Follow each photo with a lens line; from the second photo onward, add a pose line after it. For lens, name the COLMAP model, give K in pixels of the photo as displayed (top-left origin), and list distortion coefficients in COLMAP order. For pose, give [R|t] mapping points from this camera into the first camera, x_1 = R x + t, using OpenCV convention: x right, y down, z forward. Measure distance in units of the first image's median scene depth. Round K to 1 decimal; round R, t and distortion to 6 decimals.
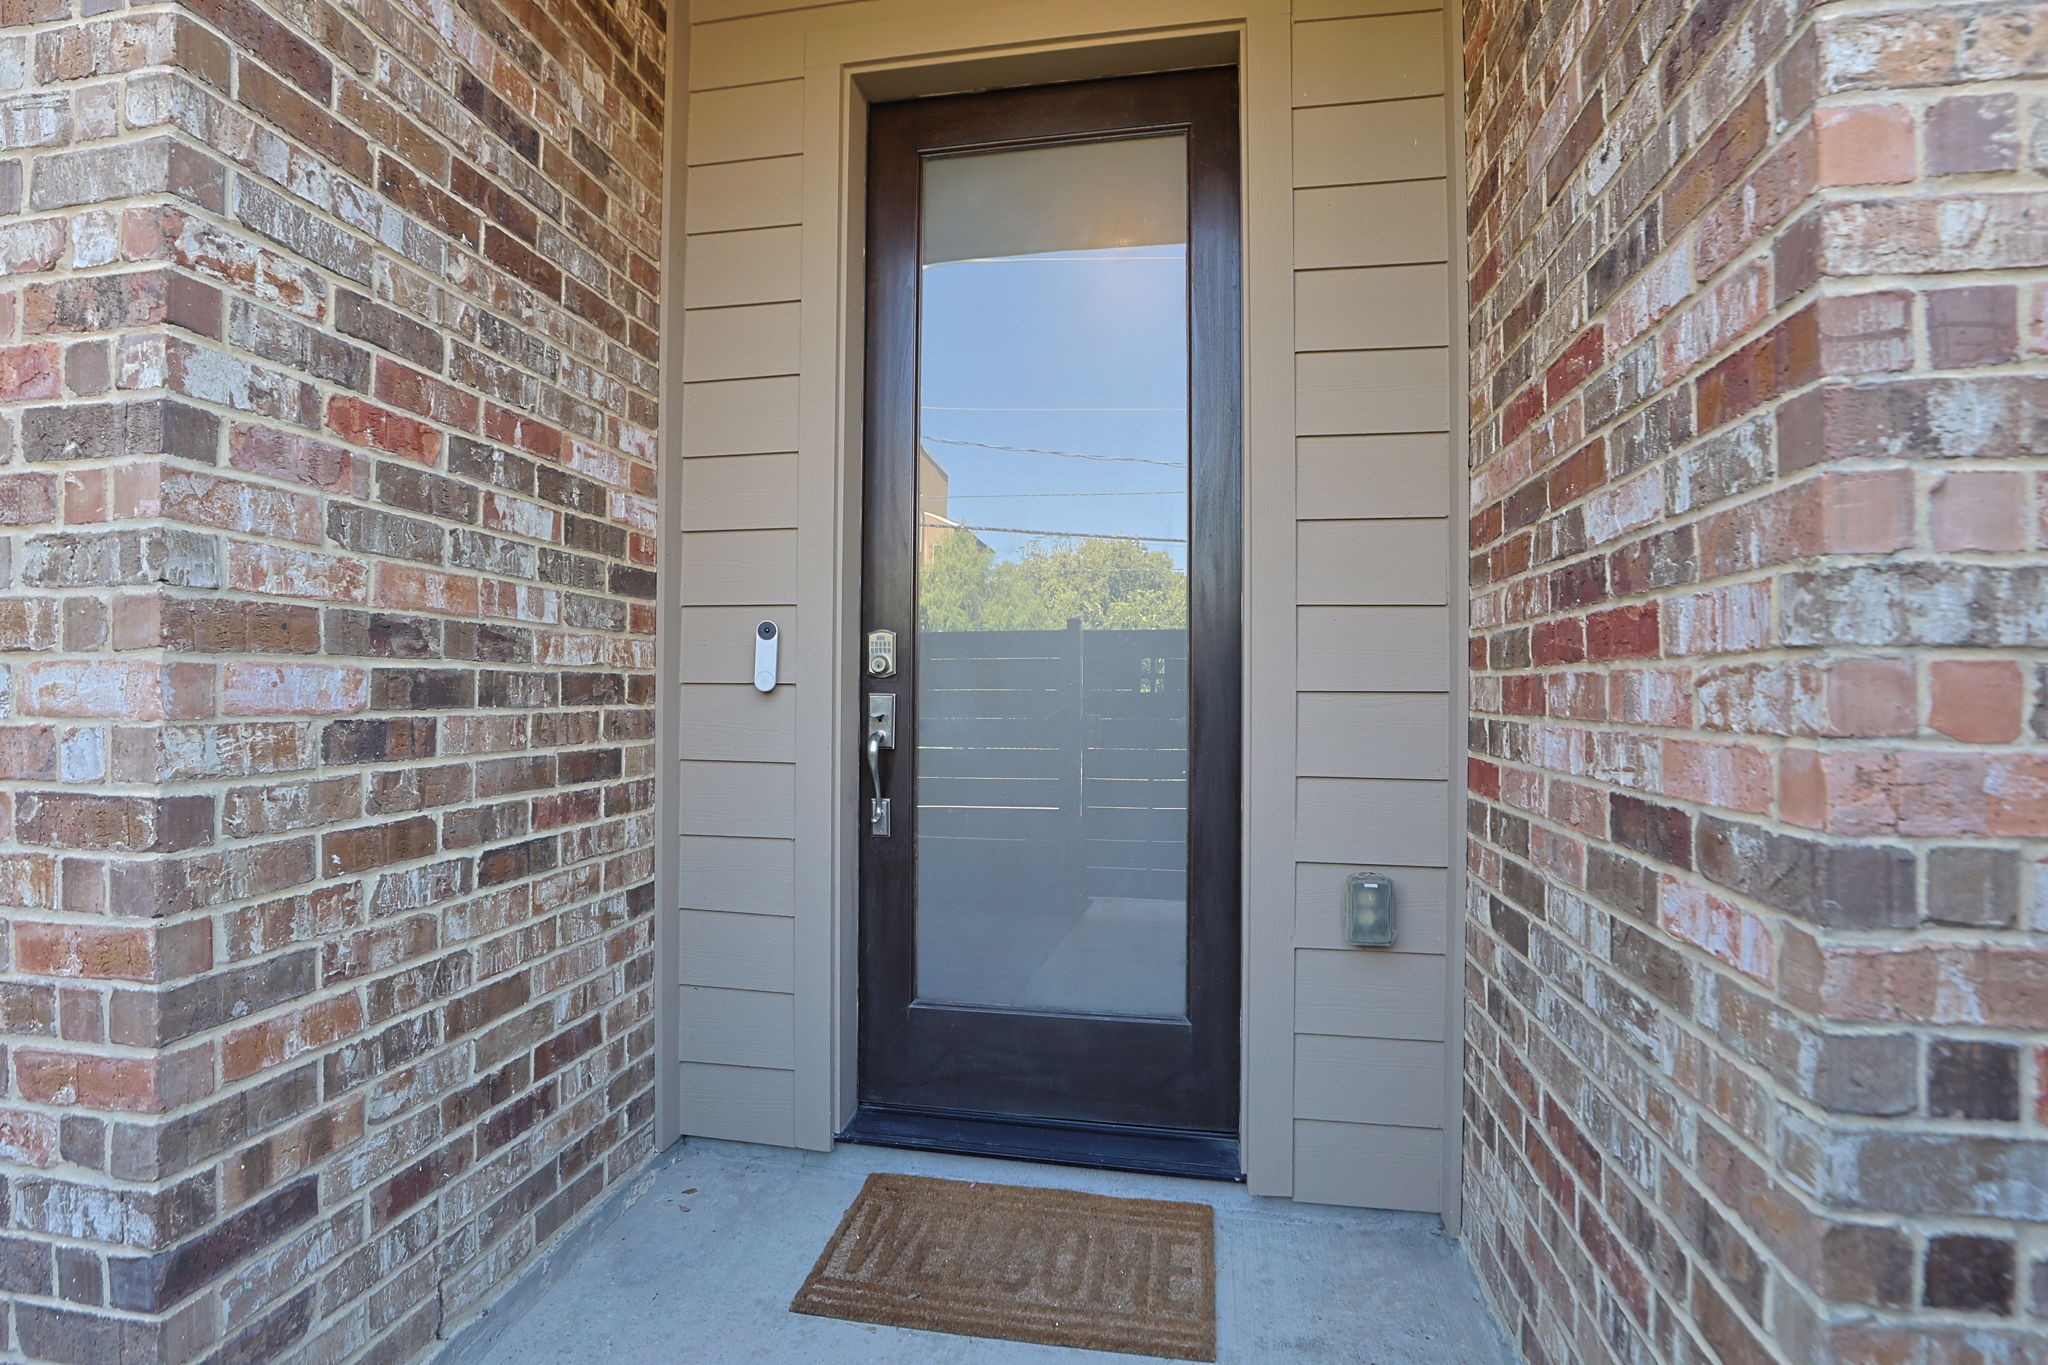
lens RADIAL K [[928.7, 0, 1038.5], [0, 928.7, 688.5], [0, 0, 1]] dist [-0.018803, 0.000780]
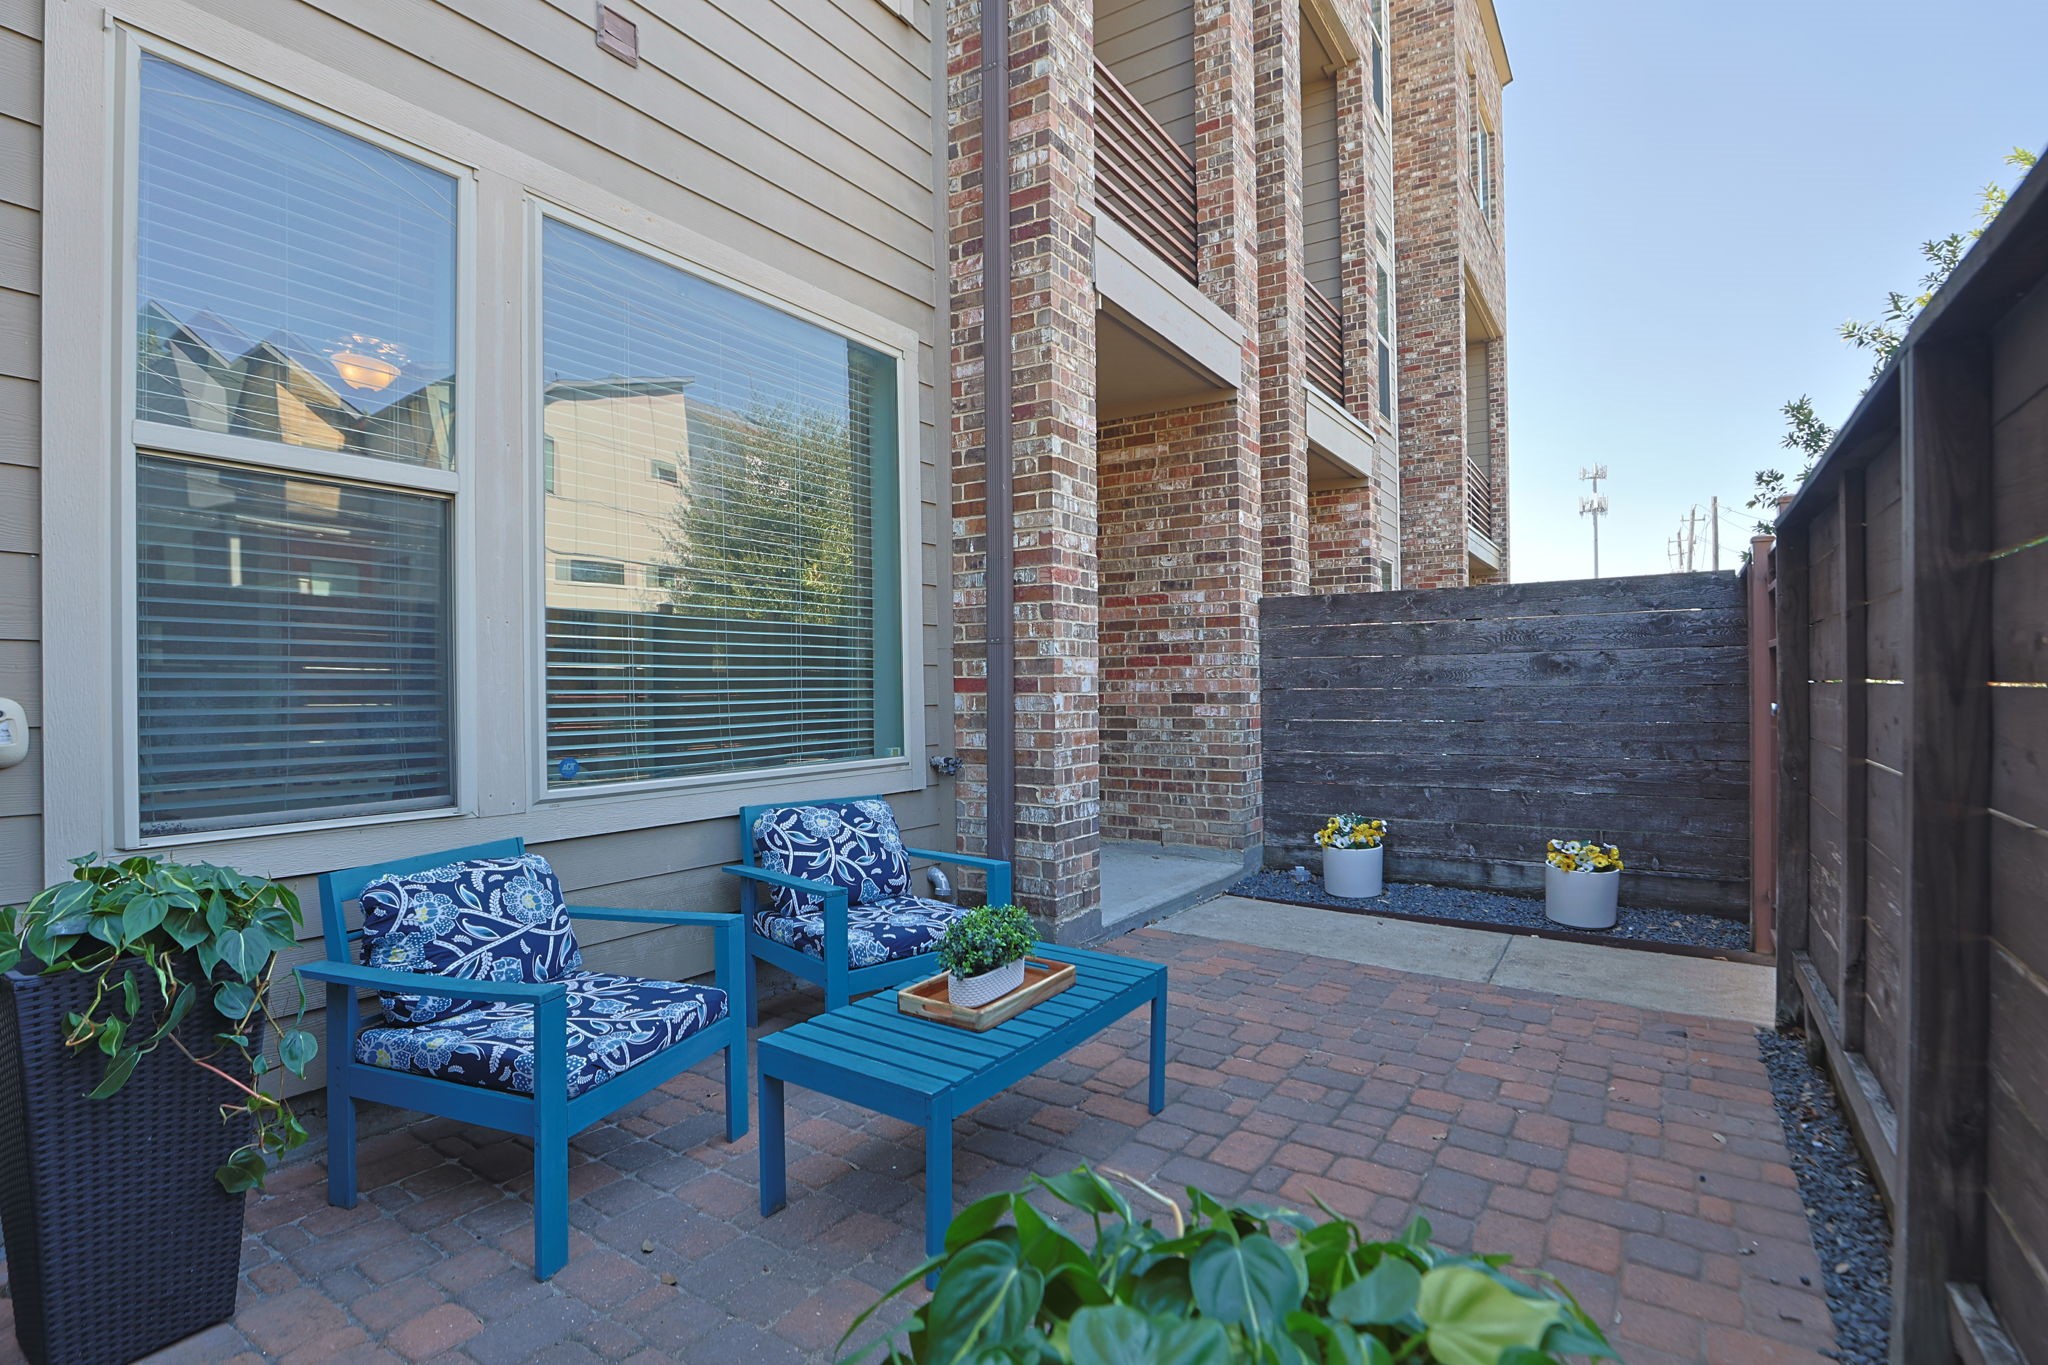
lens RADIAL K [[928.7, 0, 1038.5], [0, 928.7, 688.5], [0, 0, 1]] dist [-0.018803, 0.000780]
pose [[0.408515, -0.004961, 0.912738, -4.551553], [0.002110, 0.999988, 0.004491, 0.070965], [-0.912749, 0.000091, 0.408520, -0.362033]]
